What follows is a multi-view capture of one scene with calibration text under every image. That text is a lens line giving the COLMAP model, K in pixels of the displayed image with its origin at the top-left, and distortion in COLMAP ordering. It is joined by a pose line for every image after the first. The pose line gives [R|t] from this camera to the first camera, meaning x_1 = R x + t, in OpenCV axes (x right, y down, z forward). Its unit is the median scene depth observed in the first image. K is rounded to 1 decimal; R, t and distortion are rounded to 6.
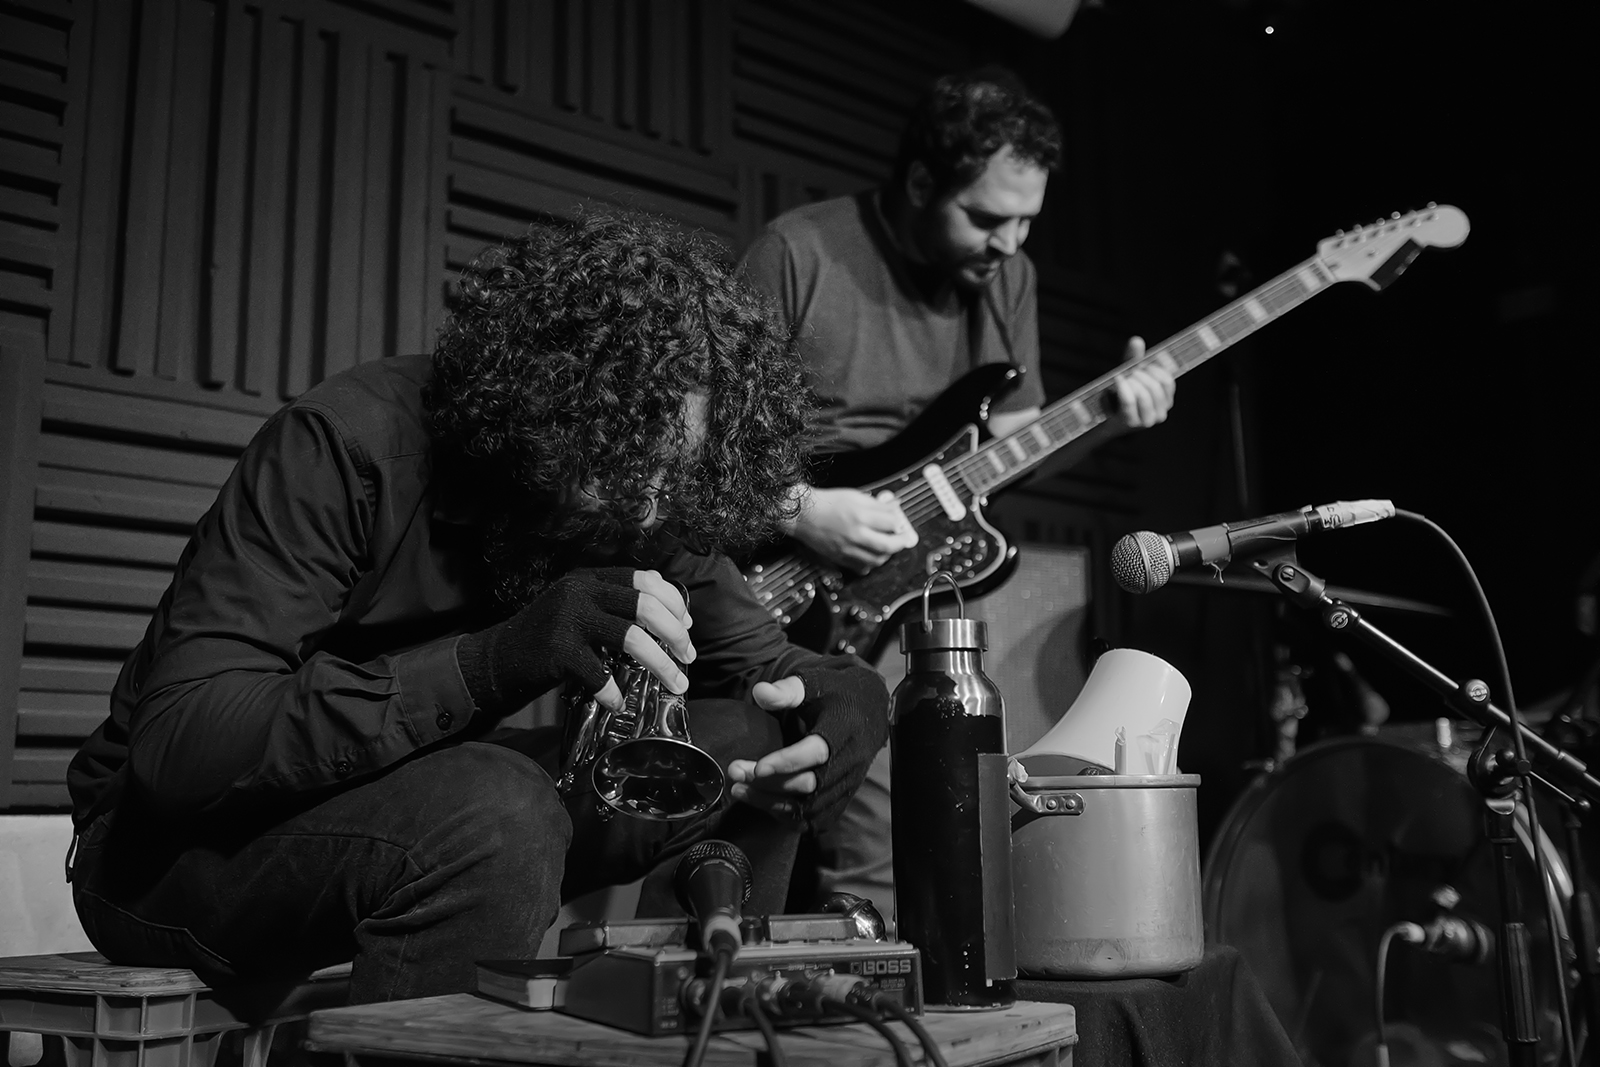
lens RADIAL K [[1606.3, 0, 820.1], [0, 1606.3, 533.9], [0, 0, 1]] dist [0.015286, -0.015754]
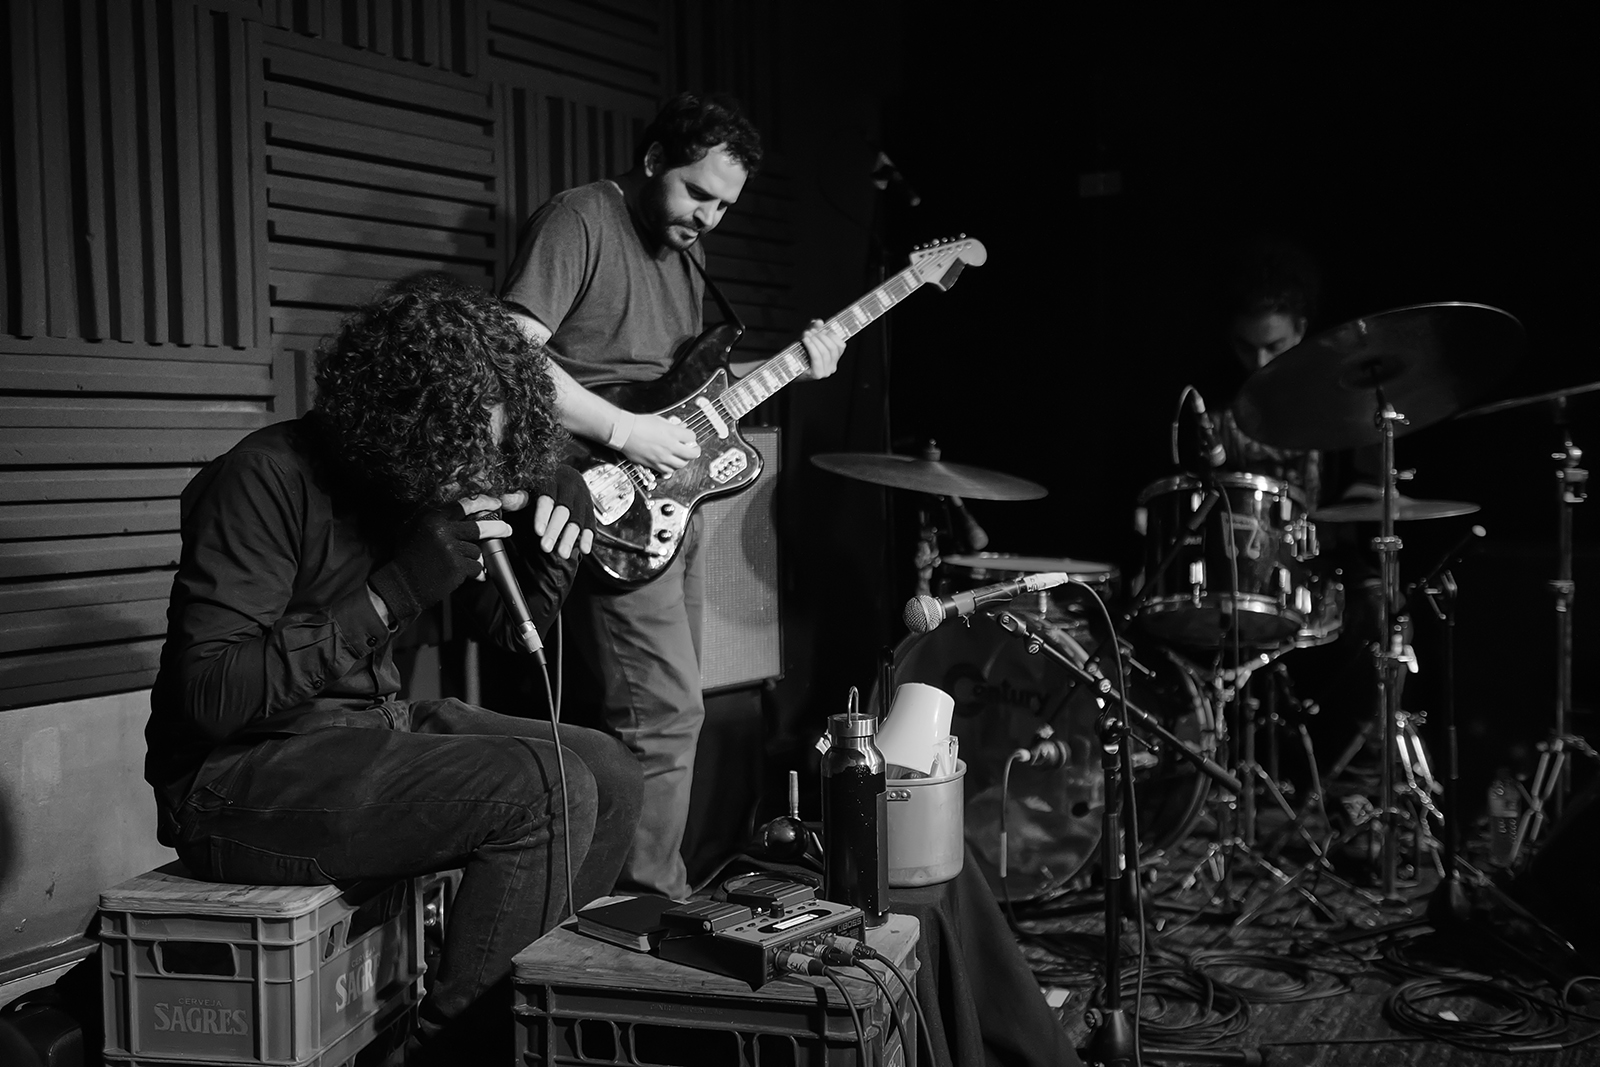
lens RADIAL K [[1581.9, 0, 800.0], [0, 1581.9, 533.5], [0, 0, 1]] dist [0.047065, 0.003749]
pose [[0.963609, -0.014080, 0.266945, -0.345385], [-0.045349, 0.975527, 0.215152, -0.401398], [-0.263442, -0.219428, 0.939388, -0.451411]]
